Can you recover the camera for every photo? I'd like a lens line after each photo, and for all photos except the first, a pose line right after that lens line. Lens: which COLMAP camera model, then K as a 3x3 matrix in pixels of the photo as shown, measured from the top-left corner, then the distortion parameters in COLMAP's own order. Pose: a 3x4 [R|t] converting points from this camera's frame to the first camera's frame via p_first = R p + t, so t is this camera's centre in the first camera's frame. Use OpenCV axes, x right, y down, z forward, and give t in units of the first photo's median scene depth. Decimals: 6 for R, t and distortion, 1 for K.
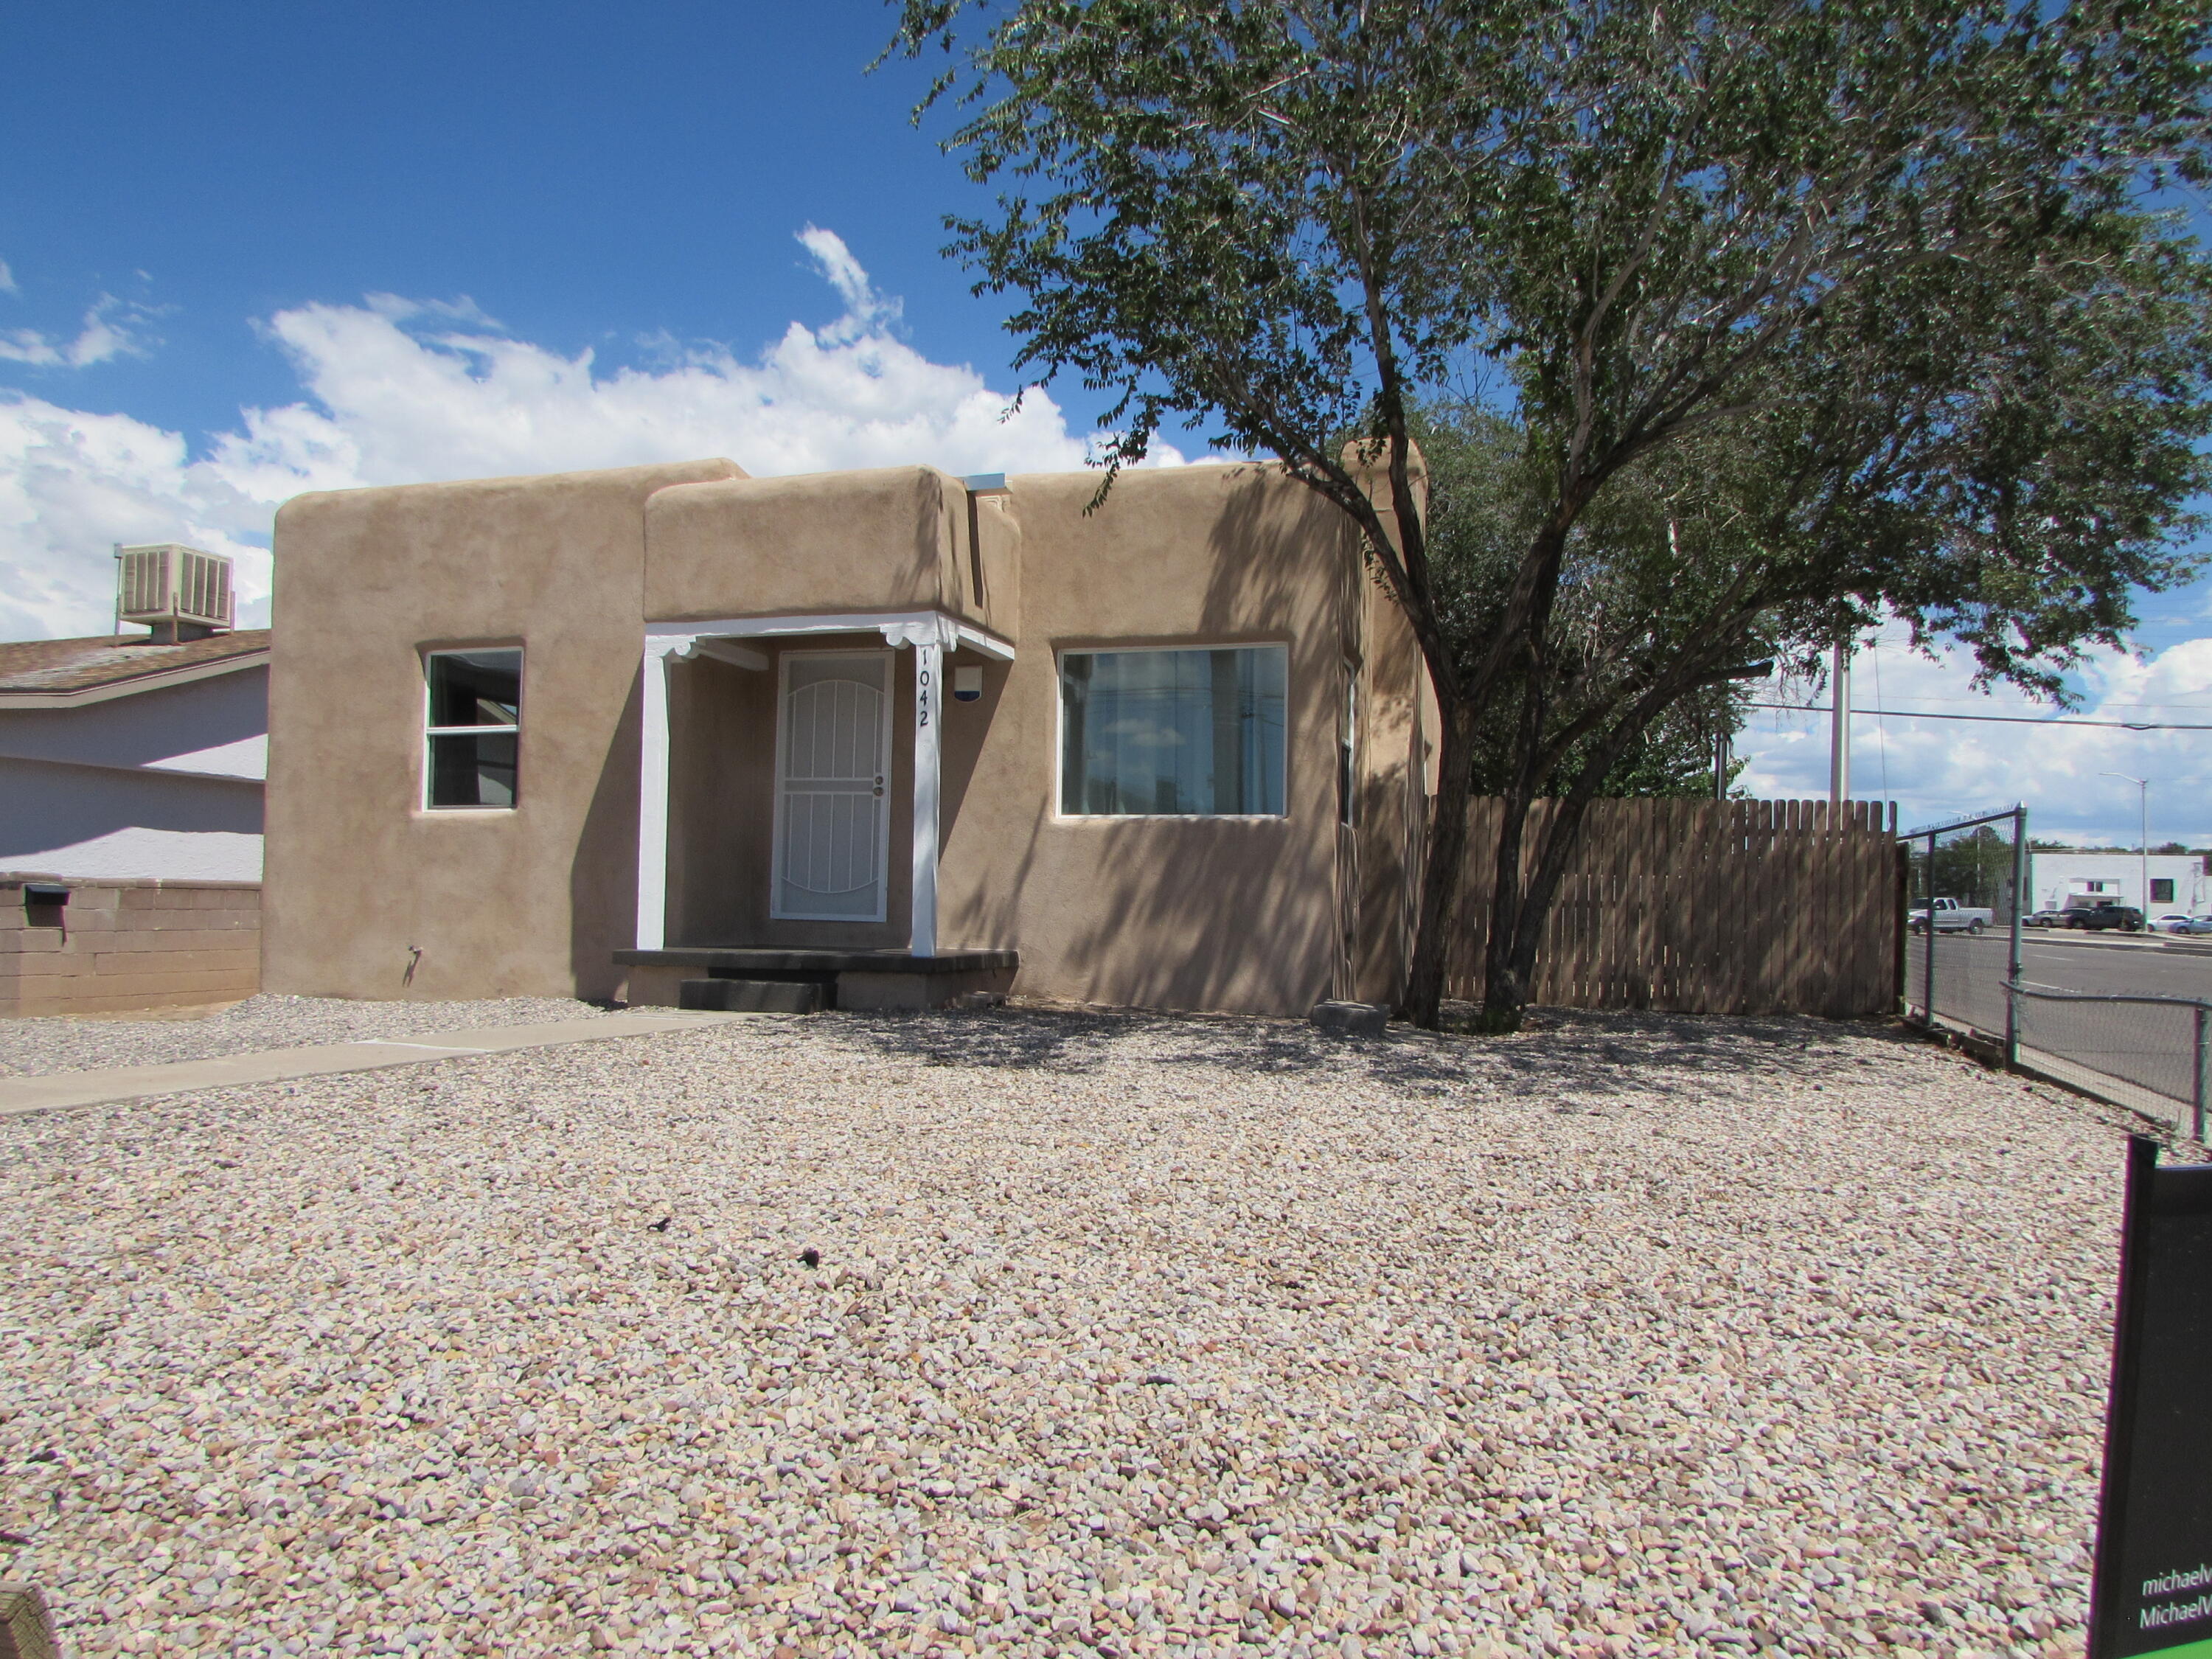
lens RADIAL K [[1547.2, 0, 1106.4], [0, 1547.2, 840.2], [0, 0, 1]] dist [-0.054367, 0.025801]
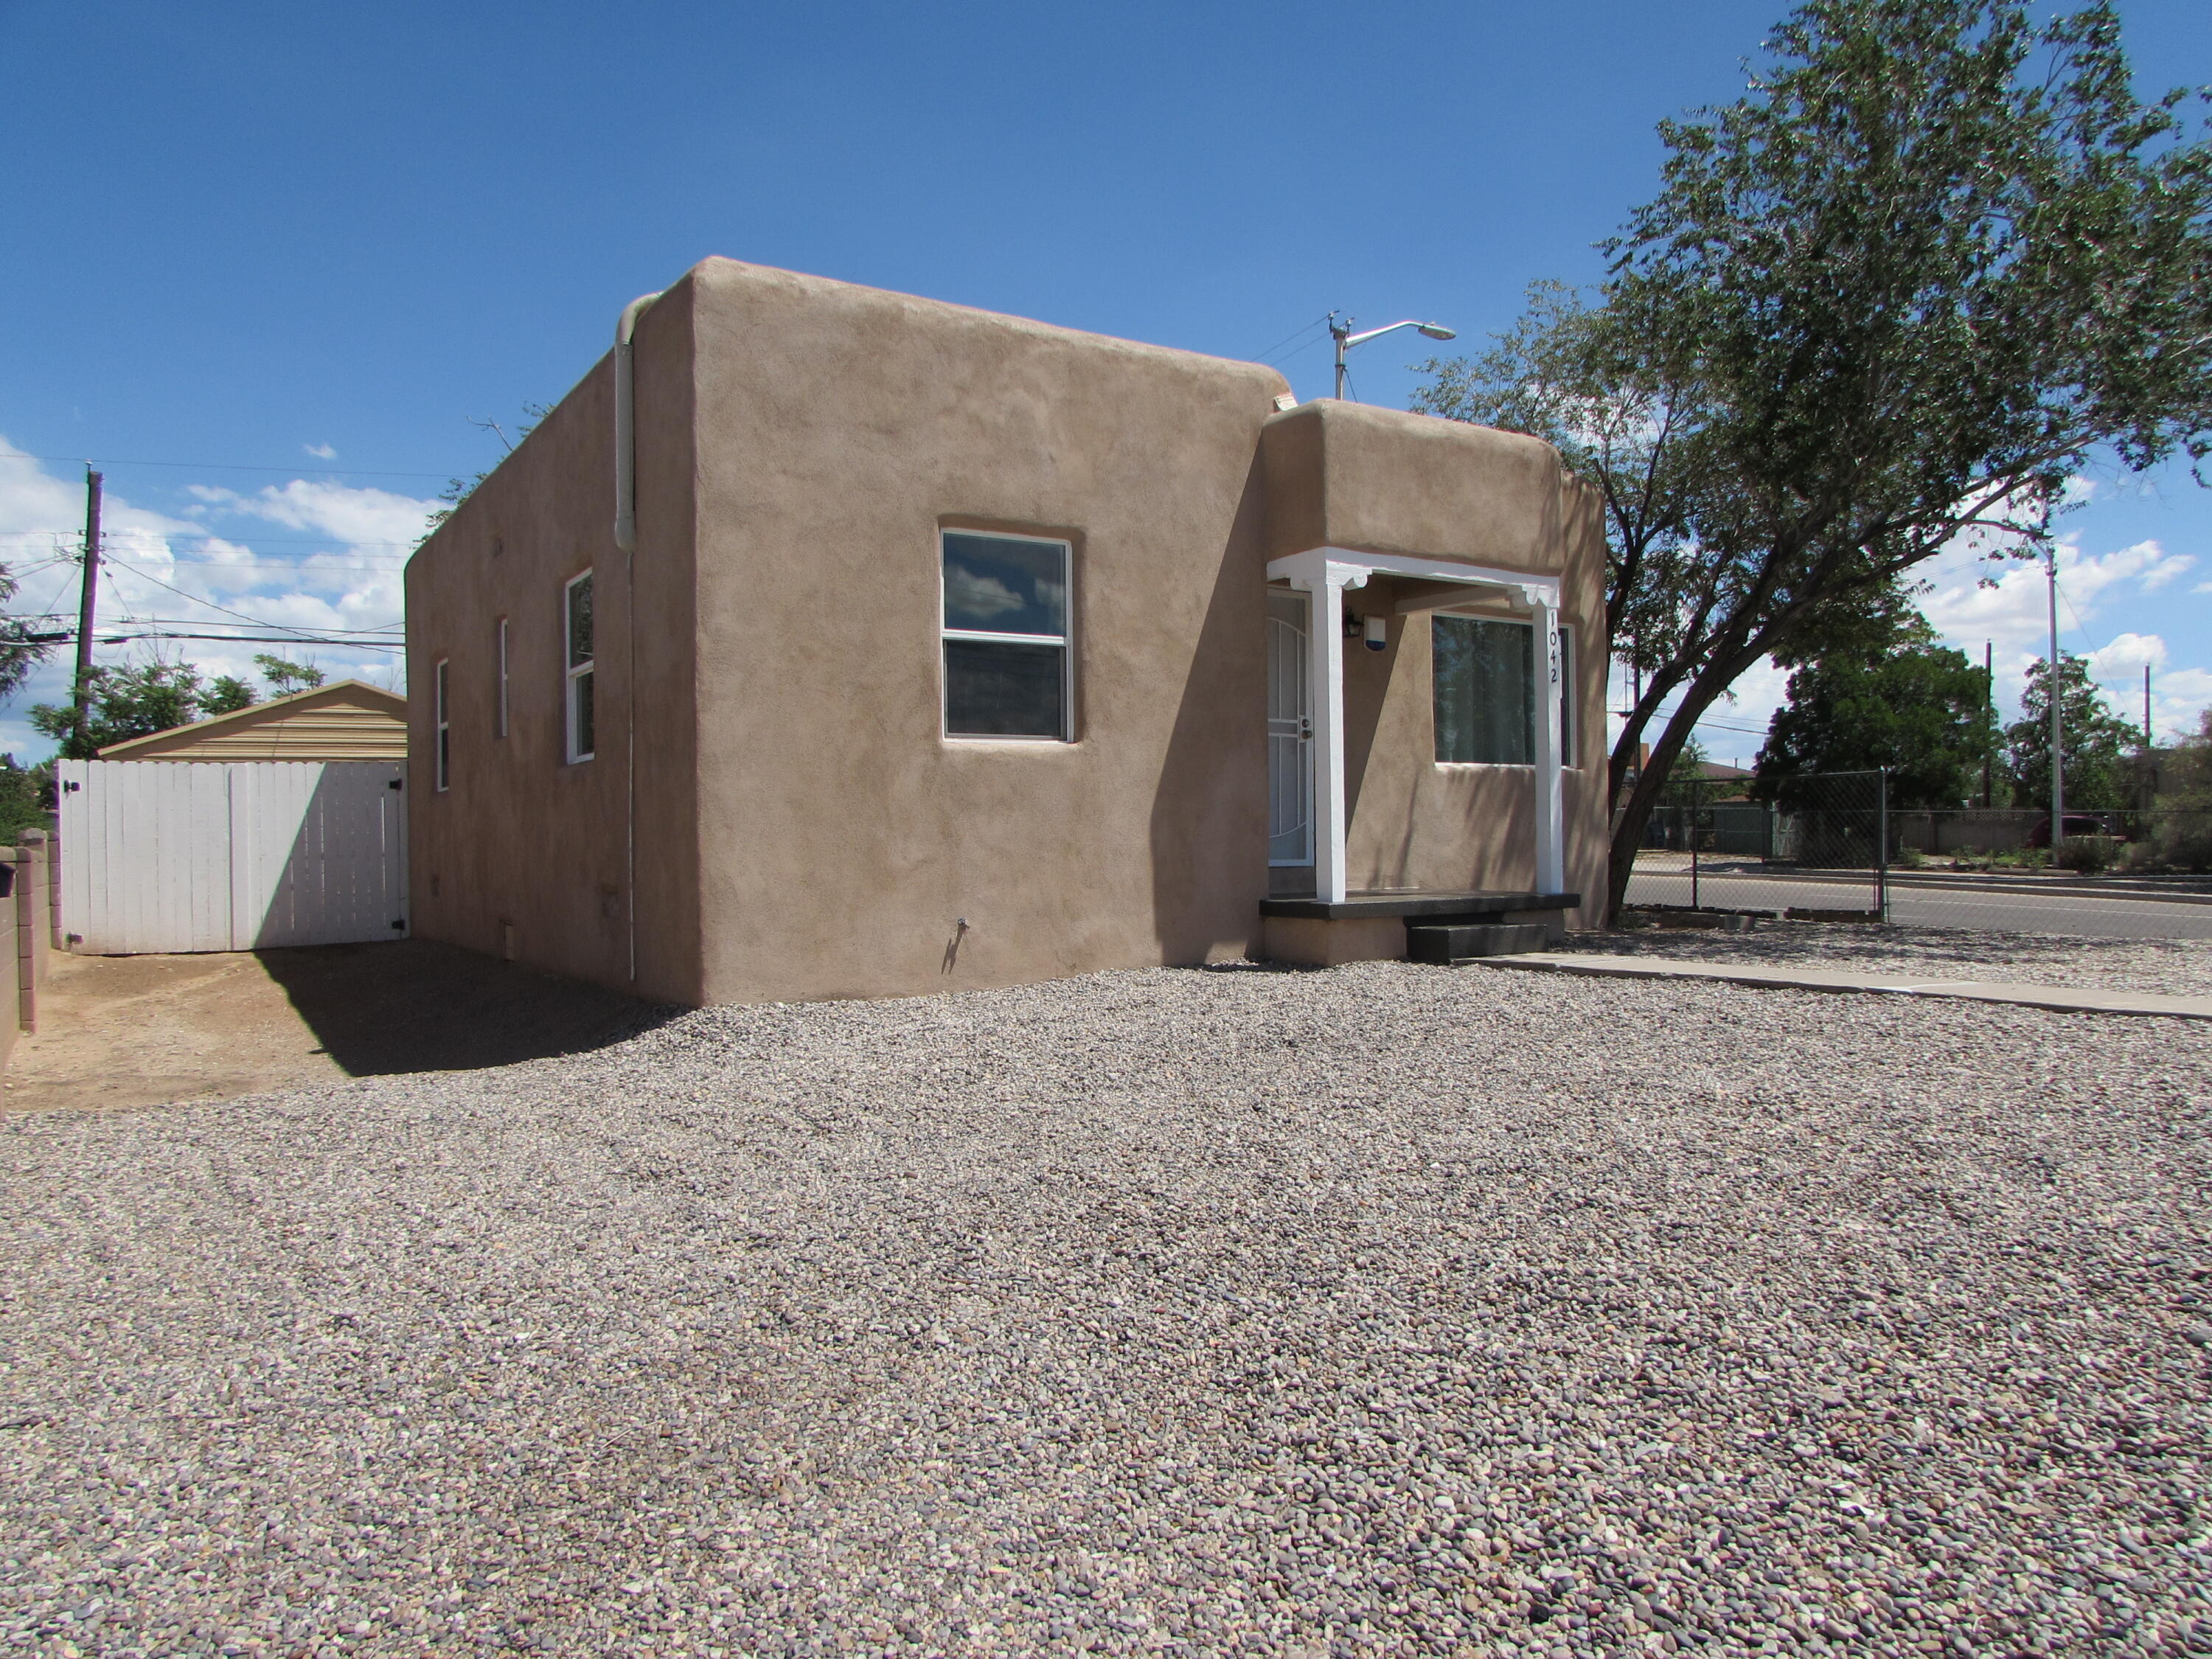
lens RADIAL K [[1554.8, 0, 1108.1], [0, 1554.8, 836.6], [0, 0, 1]] dist [-0.026955, 0.003575]
pose [[0.649416, -0.018452, 0.760210, -0.995687], [-0.012581, 0.999308, 0.035003, 0.000730], [-0.760330, -0.032296, 0.648734, 0.450013]]
